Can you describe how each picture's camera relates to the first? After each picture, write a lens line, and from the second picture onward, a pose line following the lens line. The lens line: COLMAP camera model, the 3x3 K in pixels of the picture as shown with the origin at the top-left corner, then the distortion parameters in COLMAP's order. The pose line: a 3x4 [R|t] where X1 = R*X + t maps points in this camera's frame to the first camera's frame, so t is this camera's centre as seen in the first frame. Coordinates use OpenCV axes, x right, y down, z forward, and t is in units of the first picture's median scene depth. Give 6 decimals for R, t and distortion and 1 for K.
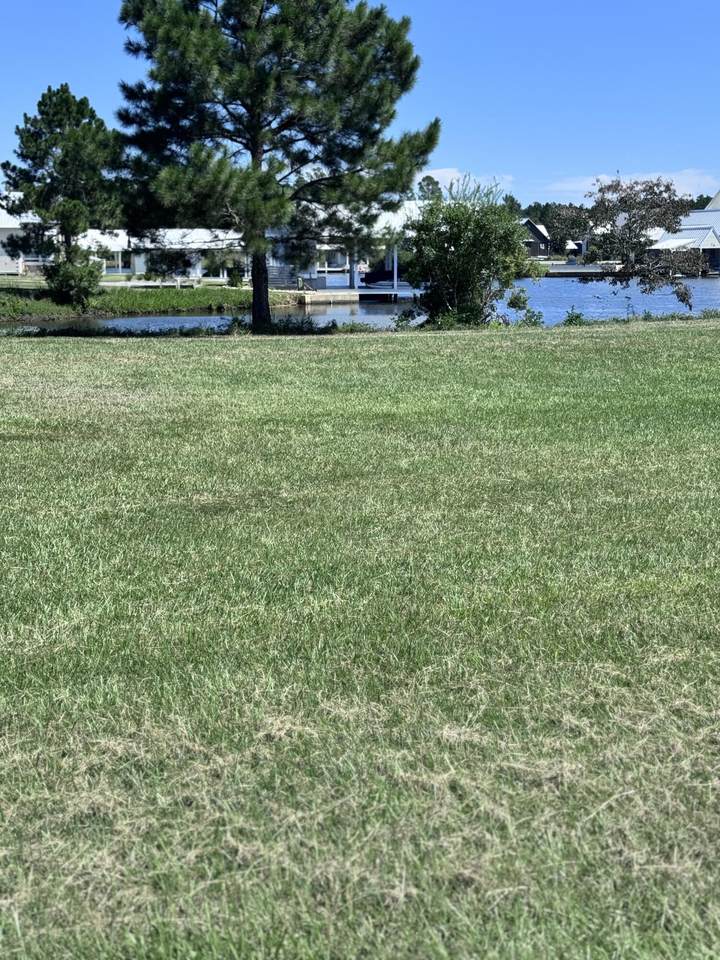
lens RADIAL K [[1413.6, 0, 359.5], [0, 1413.6, 478.0], [0, 0, 1]] dist [0.203455, 0.000000]
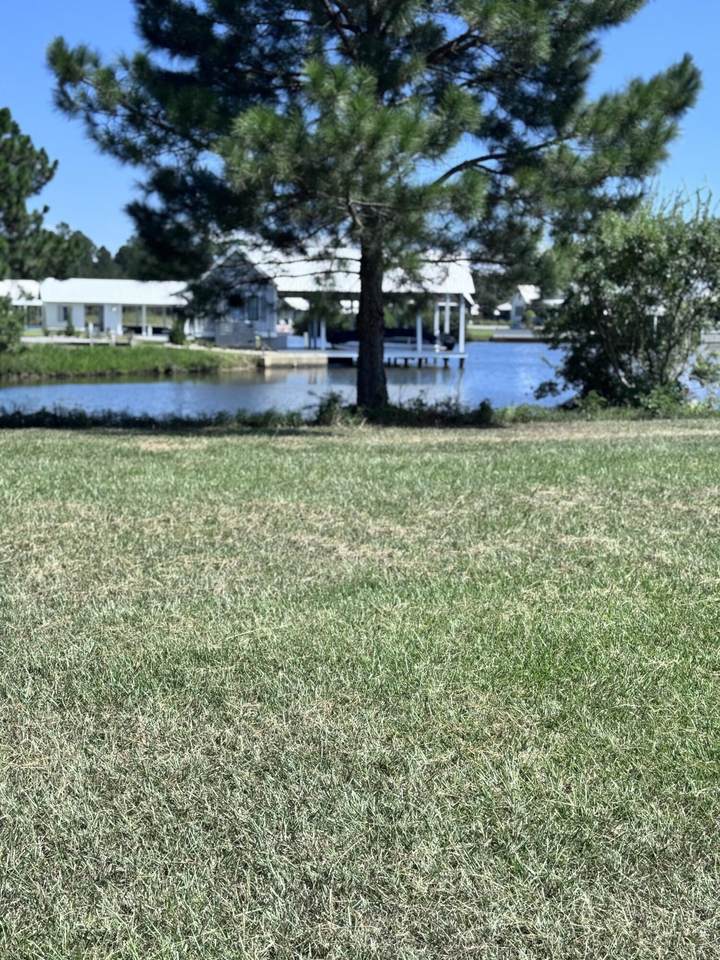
lens RADIAL K [[1413.6, 0, 360.3], [0, 1413.6, 480.0], [0, 0, 1]] dist [0.203455, 0.000000]
pose [[0.997149, 0.009251, 0.074885, -0.047537], [-0.006051, 0.999063, -0.042847, -0.021910], [-0.075211, 0.042272, 0.996271, 0.174442]]
